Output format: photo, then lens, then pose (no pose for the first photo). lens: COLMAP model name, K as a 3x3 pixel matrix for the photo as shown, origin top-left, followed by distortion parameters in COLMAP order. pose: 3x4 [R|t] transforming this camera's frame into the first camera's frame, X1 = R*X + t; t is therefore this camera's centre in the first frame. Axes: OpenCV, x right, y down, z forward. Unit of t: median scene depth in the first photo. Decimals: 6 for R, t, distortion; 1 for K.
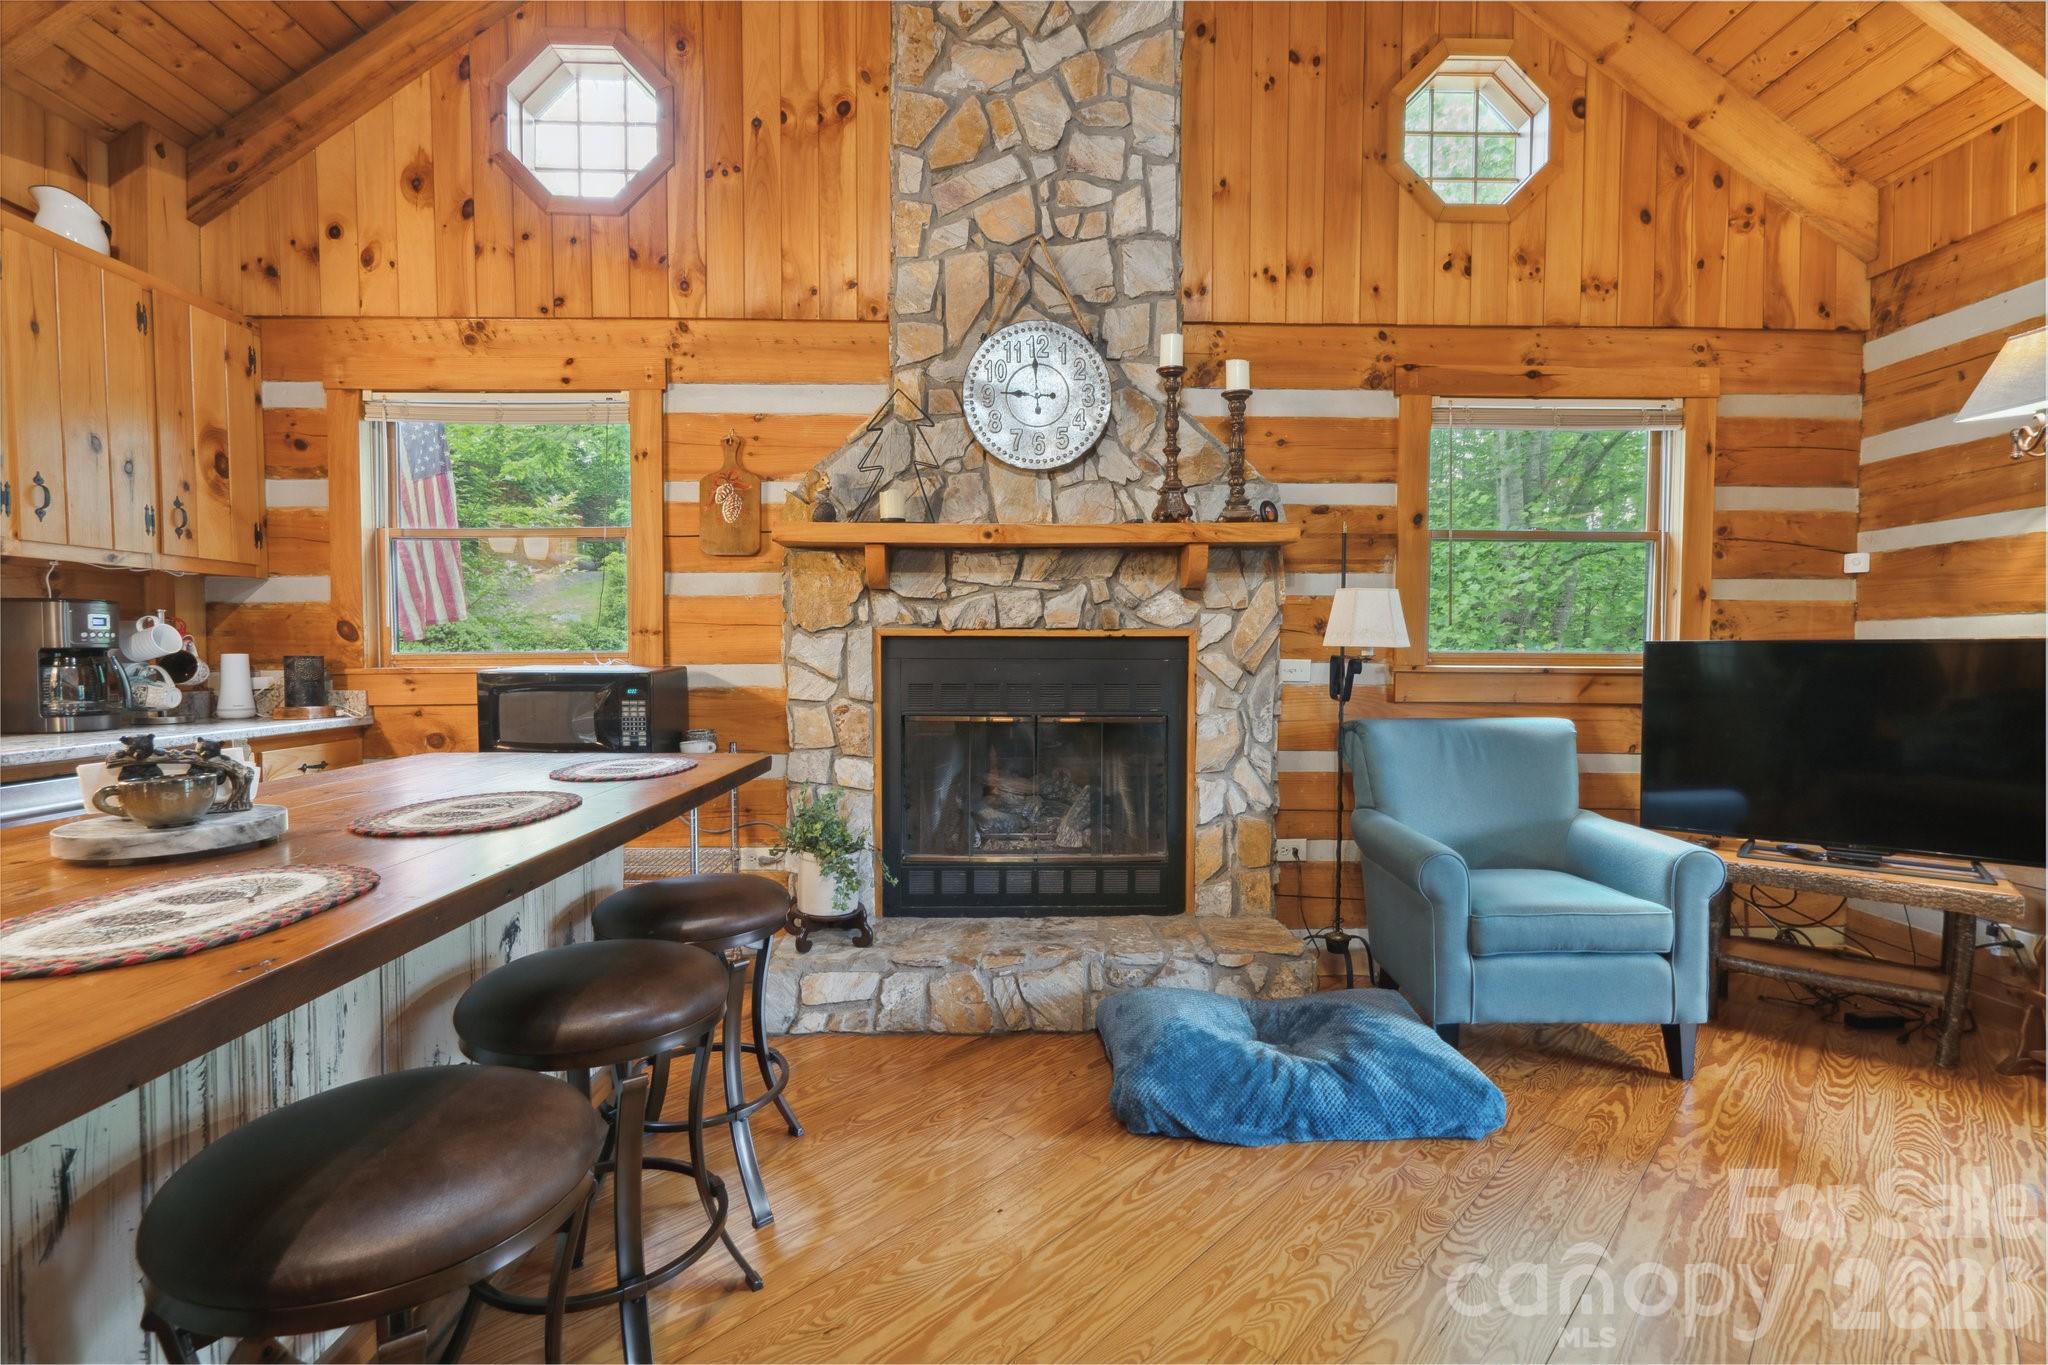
lens RADIAL K [[936.5, 0, 1025.7], [0, 936.5, 681.4], [0, 0, 1]] dist [-0.006032, 0.003493]
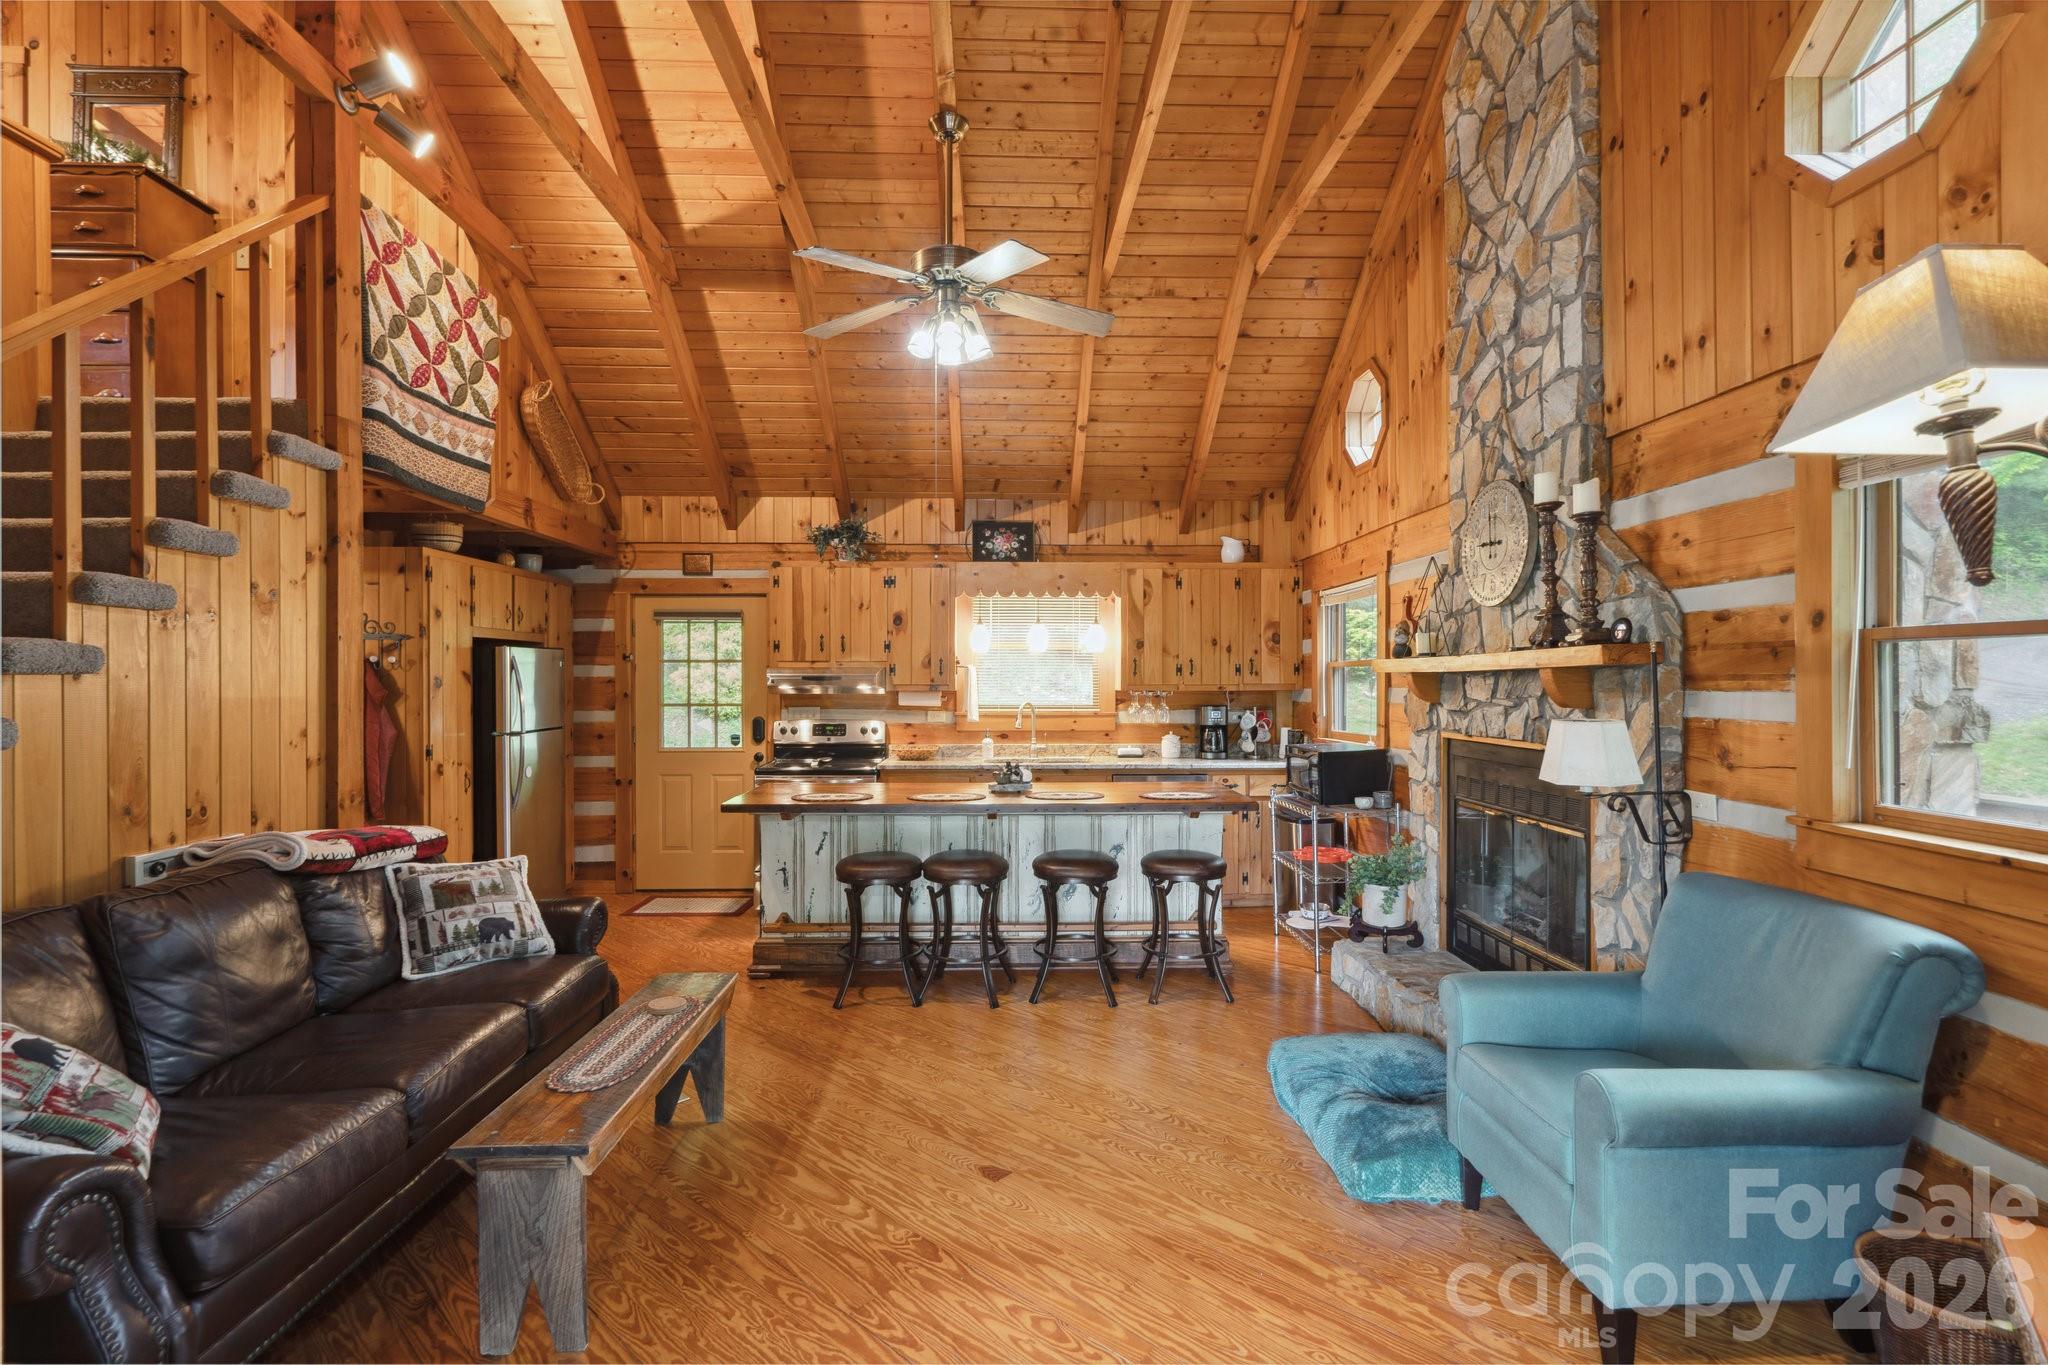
lens RADIAL K [[936.5, 0, 1022.8], [0, 936.5, 683.0], [0, 0, 1]] dist [-0.006032, 0.003493]
pose [[0.008380, 0.001401, -0.999964, 1.175340], [-0.031801, 0.999494, 0.001134, -0.108352], [0.999459, 0.031790, 0.008420, 0.387498]]
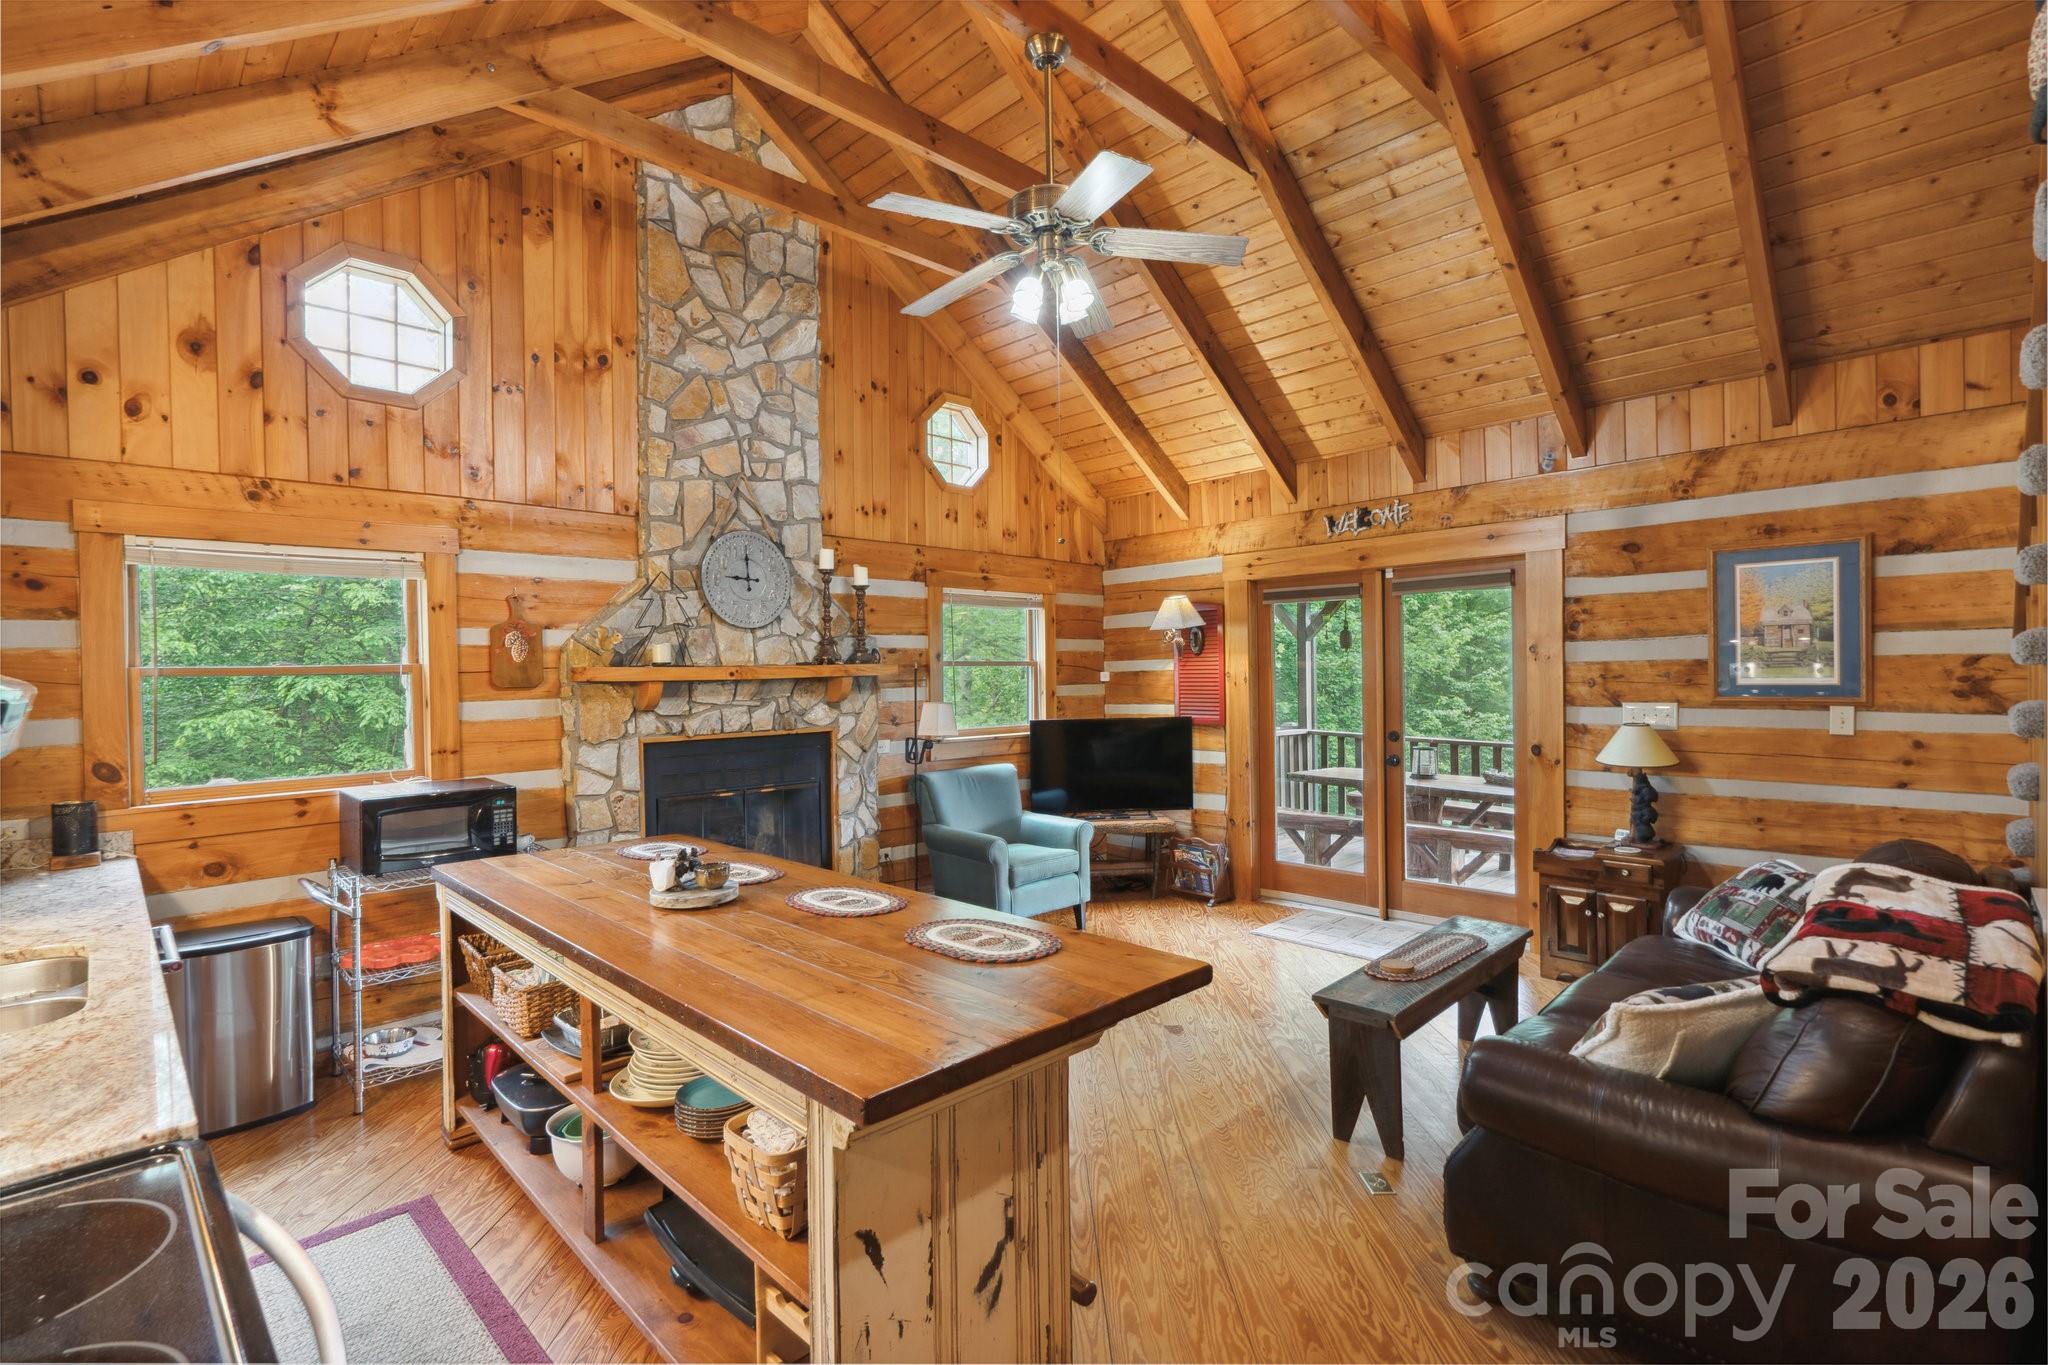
lens RADIAL K [[936.5, 0, 1022.2], [0, 936.5, 681.7], [0, 0, 1]] dist [-0.006032, 0.003493]
pose [[0.726604, -0.019969, 0.686766, -0.699156], [0.039944, 0.999115, -0.013211, -0.099183], [-0.685895, 0.037031, 0.726758, -0.401346]]
